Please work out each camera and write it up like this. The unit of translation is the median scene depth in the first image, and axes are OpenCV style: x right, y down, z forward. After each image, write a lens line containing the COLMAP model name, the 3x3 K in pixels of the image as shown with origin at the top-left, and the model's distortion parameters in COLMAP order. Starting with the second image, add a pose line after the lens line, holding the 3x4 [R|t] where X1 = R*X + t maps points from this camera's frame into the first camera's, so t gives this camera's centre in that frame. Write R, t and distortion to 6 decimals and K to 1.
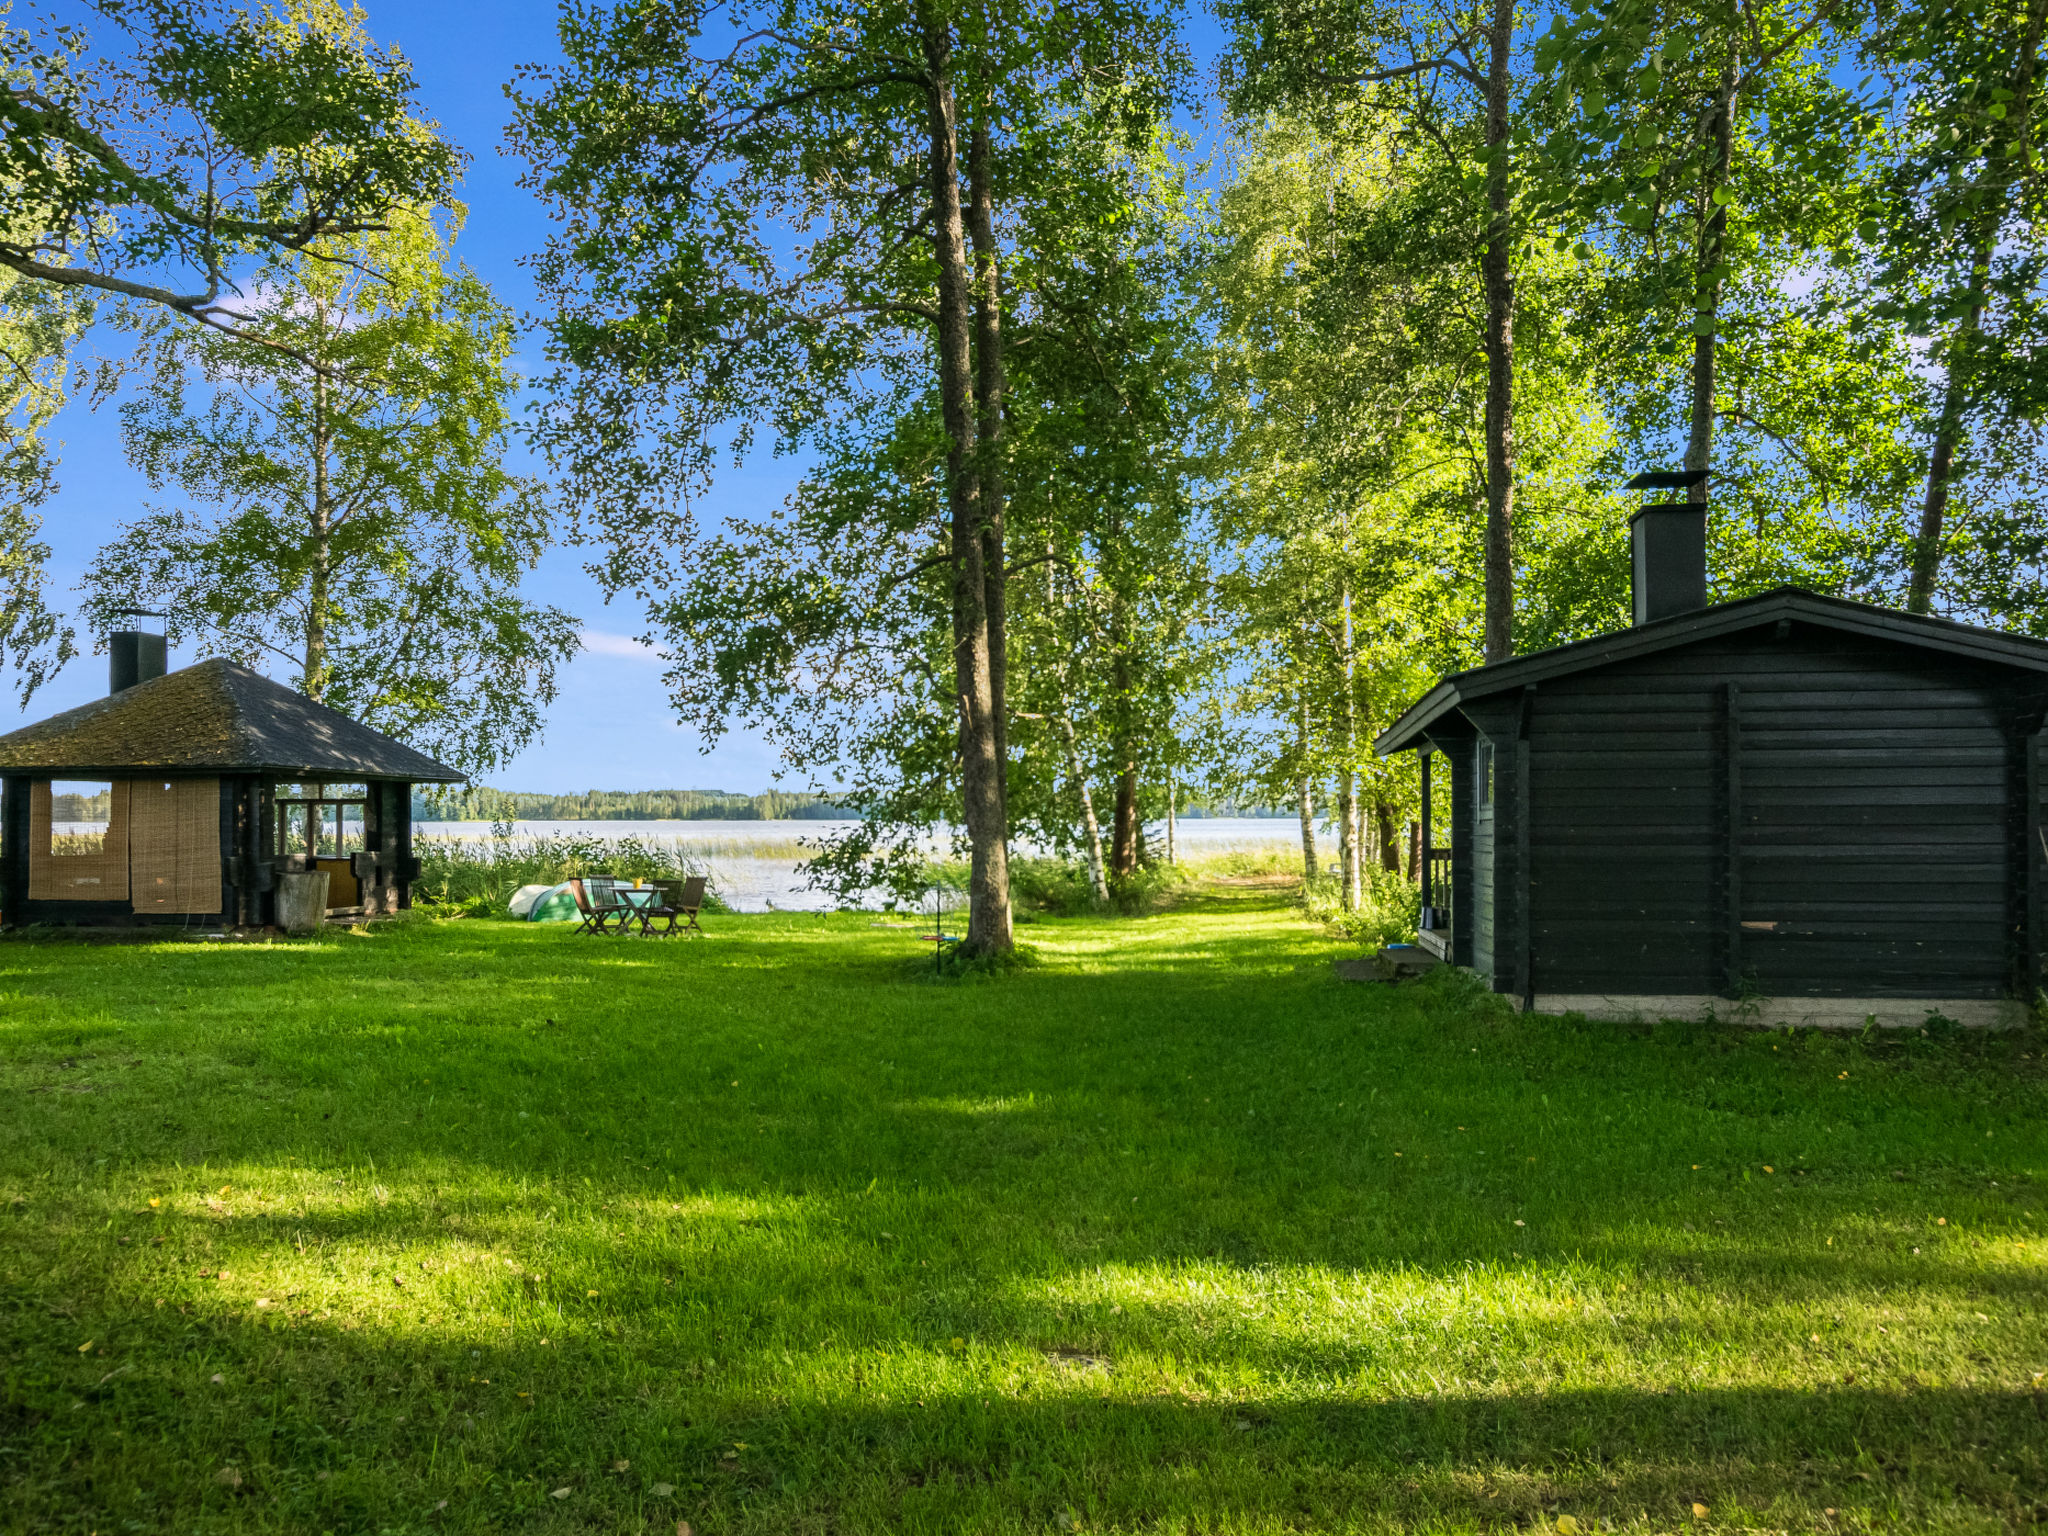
lens RADIAL K [[1437.4, 0, 1024.0], [0, 1437.4, 768.0], [0, 0, 1]] dist [-0.000141, -0.000127]
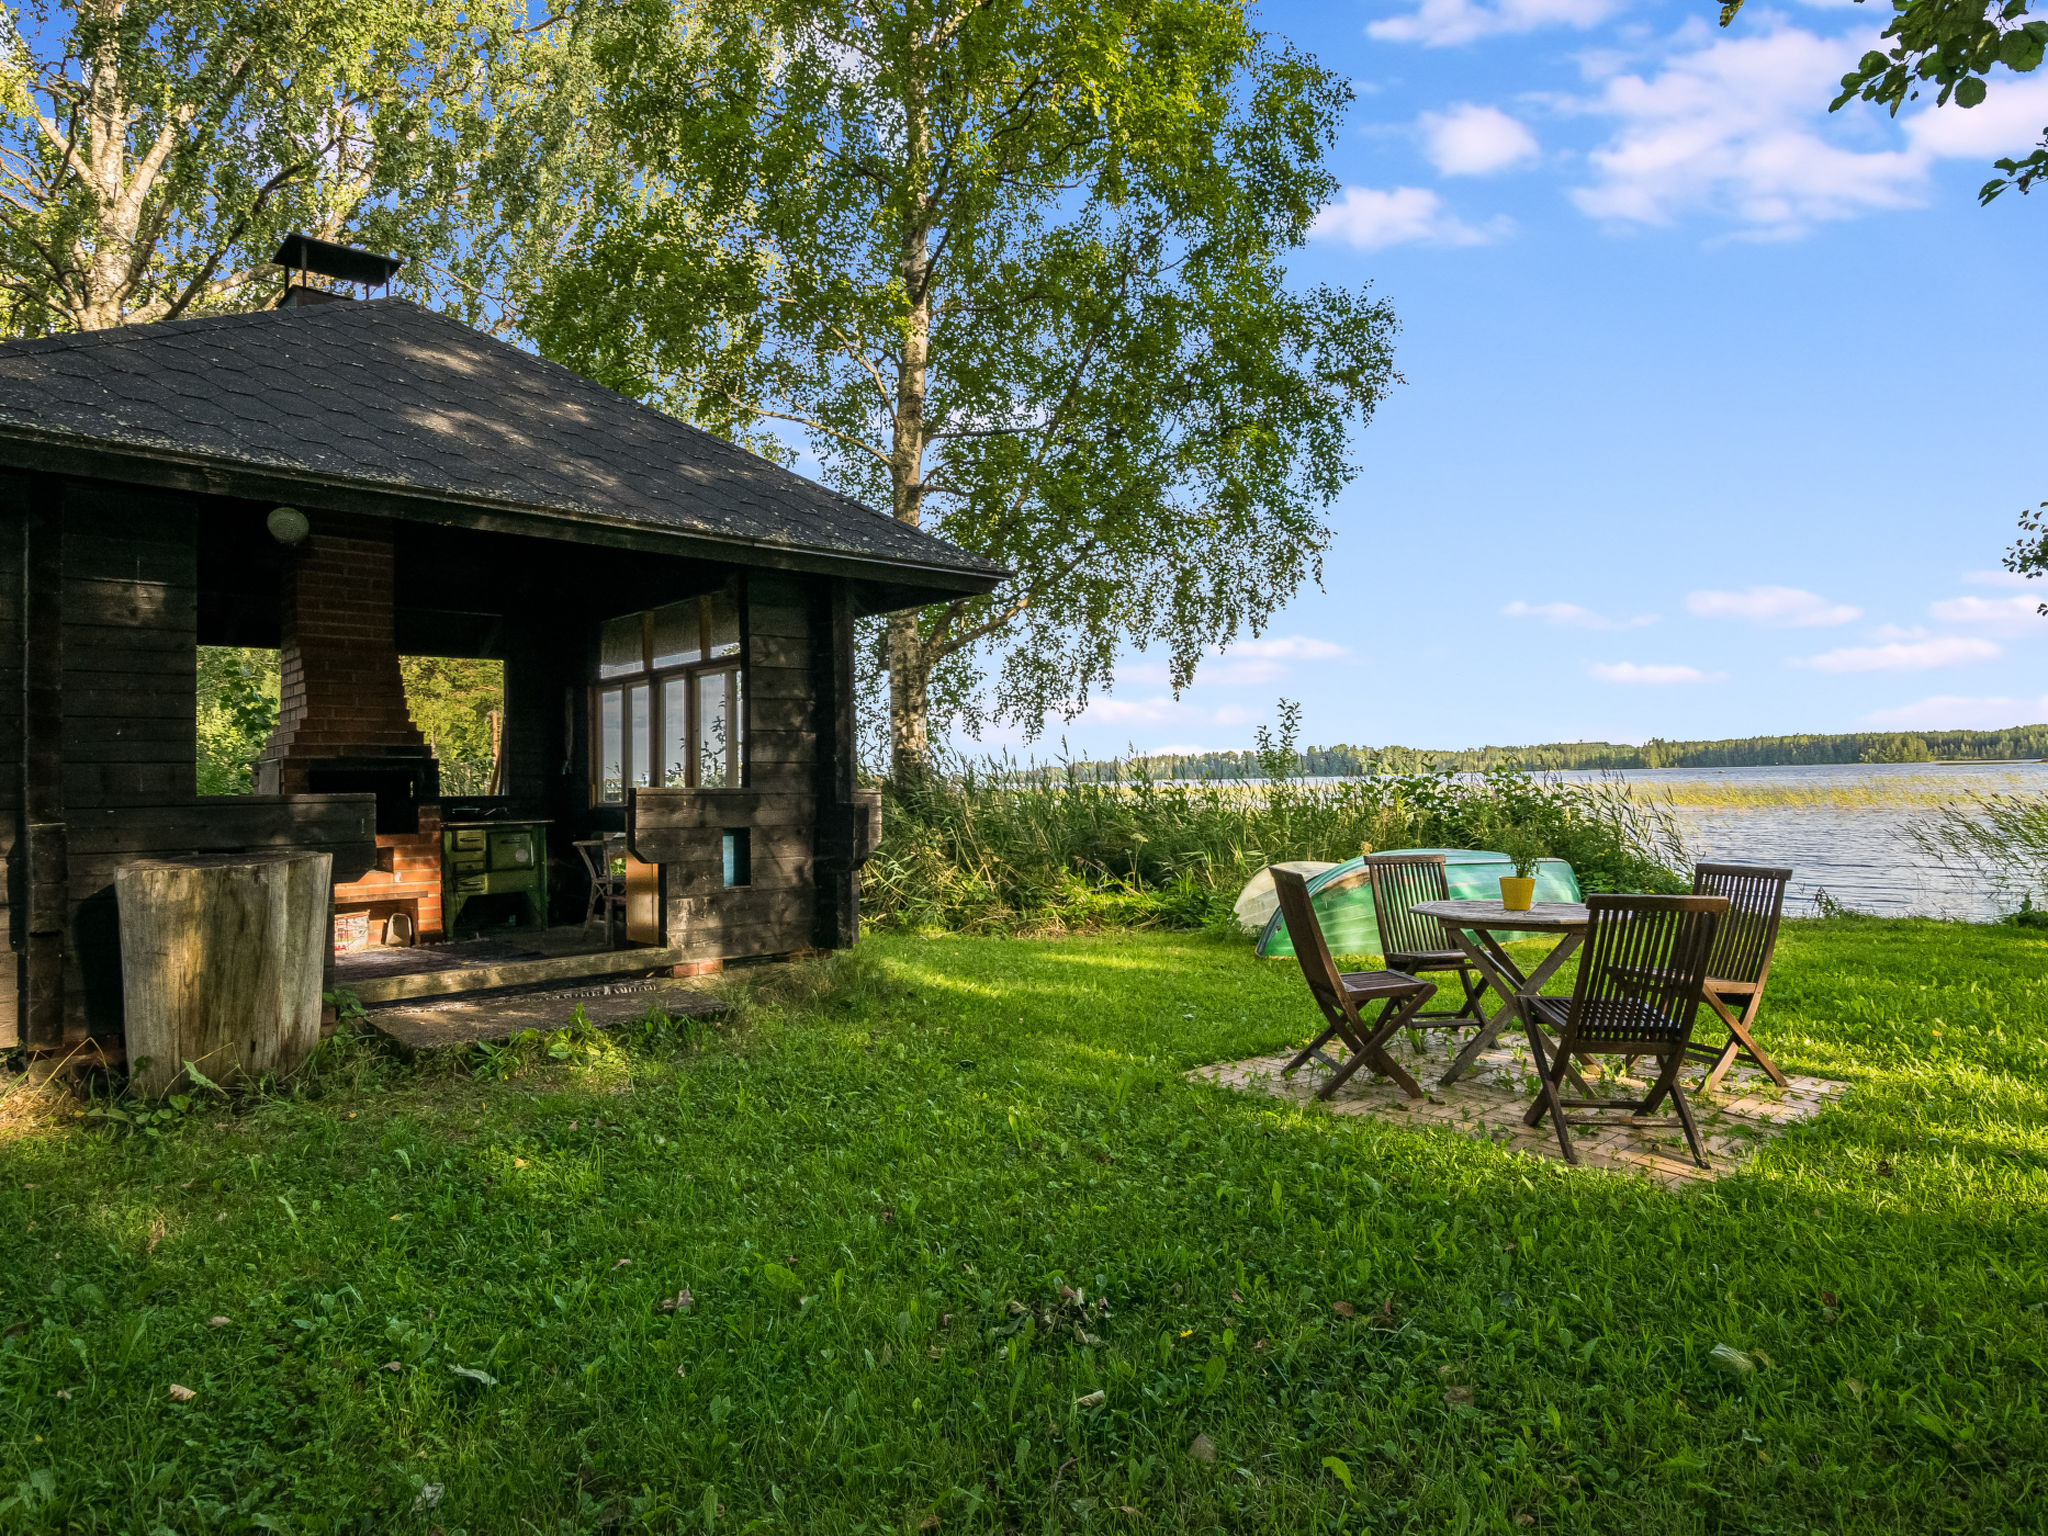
lens RADIAL K [[1180.8, 0, 1024.0], [0, 1180.8, 768.0], [0, 0, 1]] dist [-0.002634, -0.000323]
pose [[0.786170, -0.014411, -0.617843, -0.161030], [0.035172, 0.999151, 0.021448, 0.038274], [0.617009, -0.038593, 0.786009, 0.606575]]
